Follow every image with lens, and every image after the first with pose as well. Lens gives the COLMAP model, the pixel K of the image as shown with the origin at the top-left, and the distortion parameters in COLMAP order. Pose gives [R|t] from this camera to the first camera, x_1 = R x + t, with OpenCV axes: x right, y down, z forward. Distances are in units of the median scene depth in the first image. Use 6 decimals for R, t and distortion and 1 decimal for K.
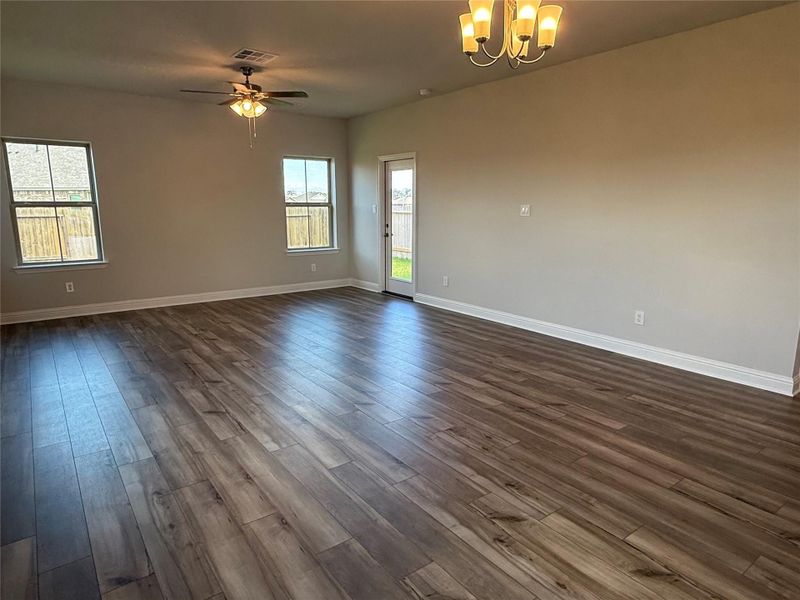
lens RADIAL K [[501.0, 0, 397.8], [0, 501.0, 301.3], [0, 0, 1]] dist [-0.005833, -0.004203]
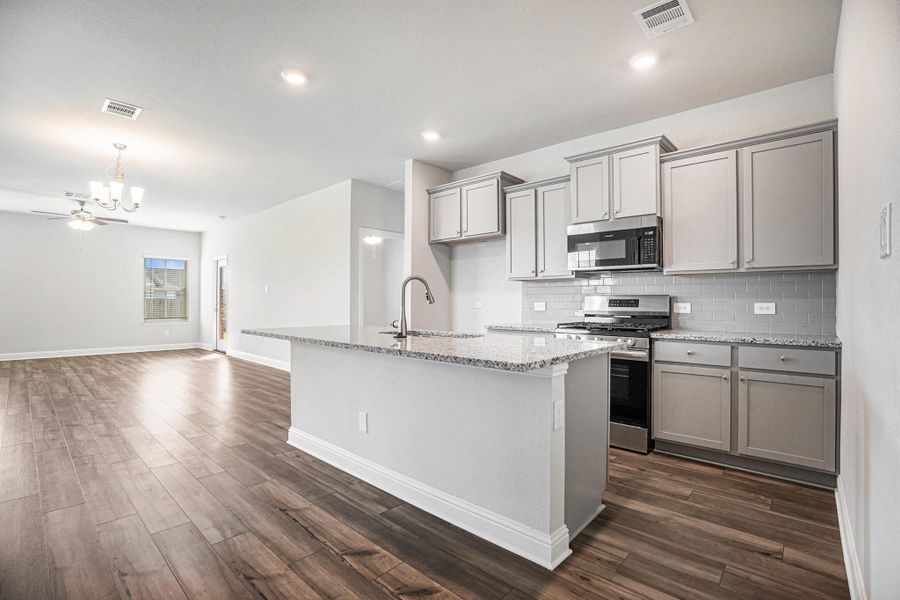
lens RADIAL K [[412.4, 0, 444.7], [0, 412.4, 313.1], [0, 0, 1]] dist [-0.050203, 0.006296]
pose [[0.982970, -0.001027, 0.183765, 0.788299], [0.030885, 0.986684, -0.159691, 0.163627], [-0.181154, 0.162647, 0.969912, -0.510927]]
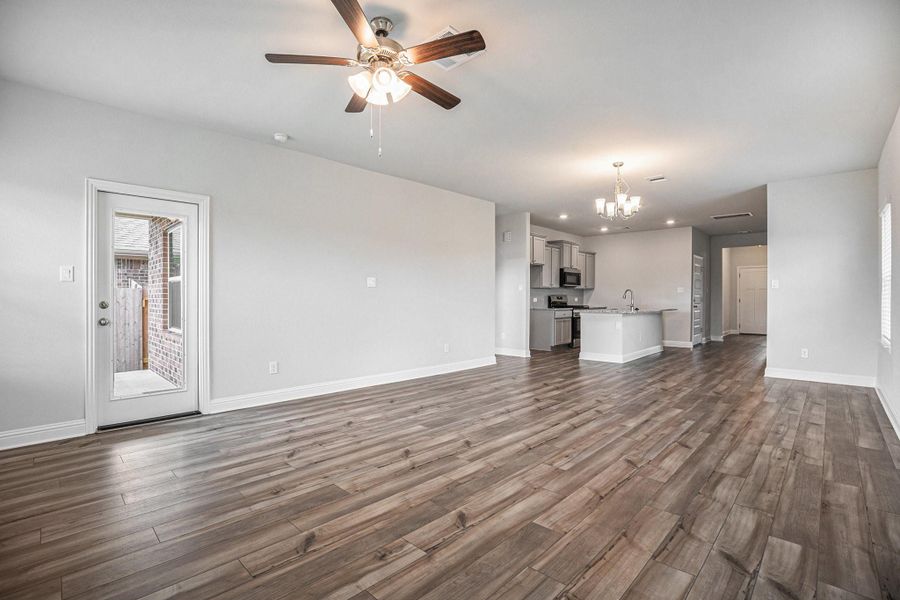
lens RADIAL K [[412.4, 0, 456.2], [0, 412.4, 296.9], [0, 0, 1]] dist [-0.050203, 0.006296]
pose [[-0.178231, 0.004420, 0.983979, -1.001602], [0.188135, 0.981695, 0.029668, -0.195317], [-0.965836, 0.190409, -0.175800, 1.362979]]
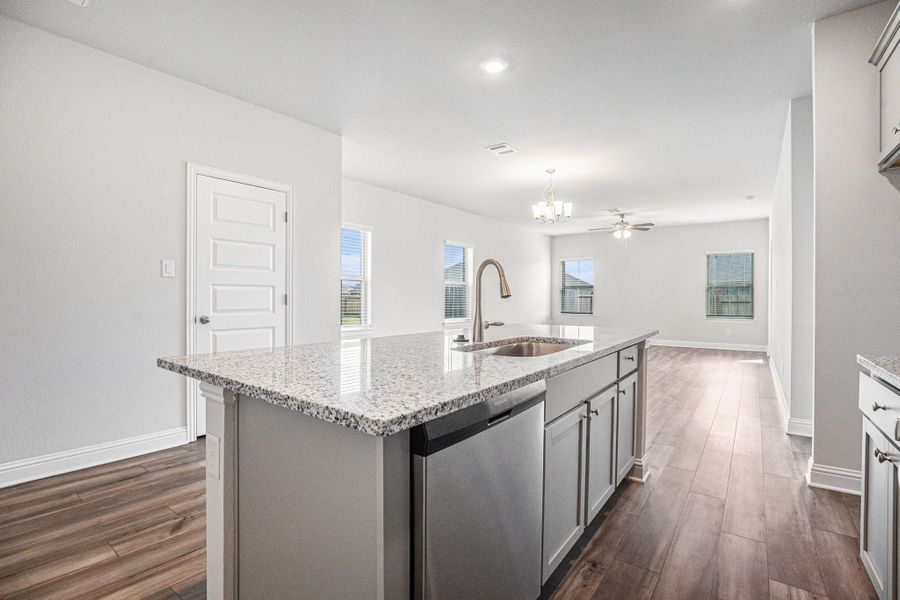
lens RADIAL K [[412.4, 0, 457.2], [0, 412.4, 298.9], [0, 0, 1]] dist [-0.050203, 0.006296]
pose [[0.285529, 0.005131, -0.958356, 1.332991], [-0.184555, 0.981563, -0.049730, 0.063367], [0.940432, 0.191069, 0.281212, 0.018072]]
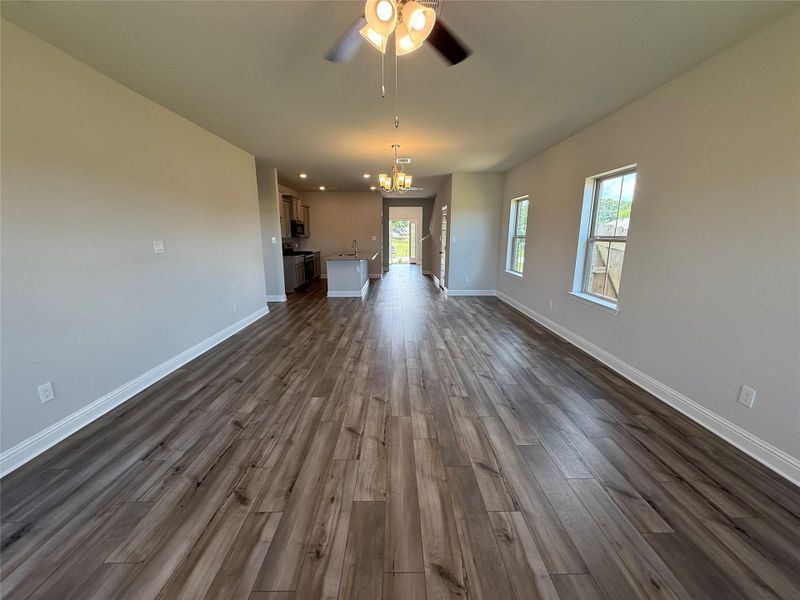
lens RADIAL K [[315.4, 0, 399.9], [0, 315.4, 297.8], [0, 0, 1]] dist [0.003863, 0.000024]
pose [[-0.812535, -0.115861, 0.571282, -0.634272], [0.110615, 0.931593, 0.346263, -0.343184], [-0.572320, 0.344543, -0.744137, 1.679799]]
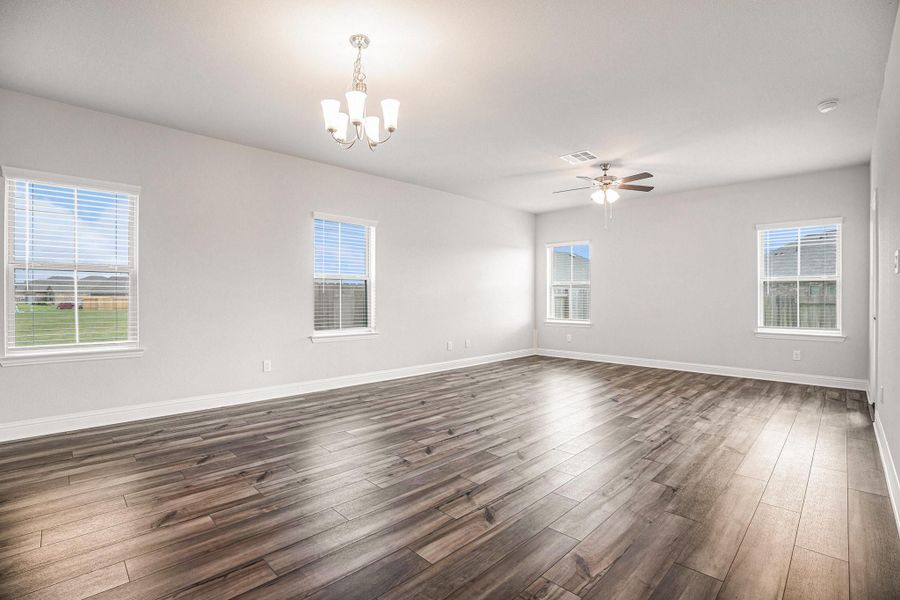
lens RADIAL K [[412.4, 0, 442.3], [0, 412.4, 300.1], [0, 0, 1]] dist [-0.050203, 0.006296]
pose [[0.131383, 0.008406, -0.991296, 0.803567], [-0.187620, 0.982102, -0.016539, -0.075039], [0.973415, 0.188160, 0.130609, 0.708755]]
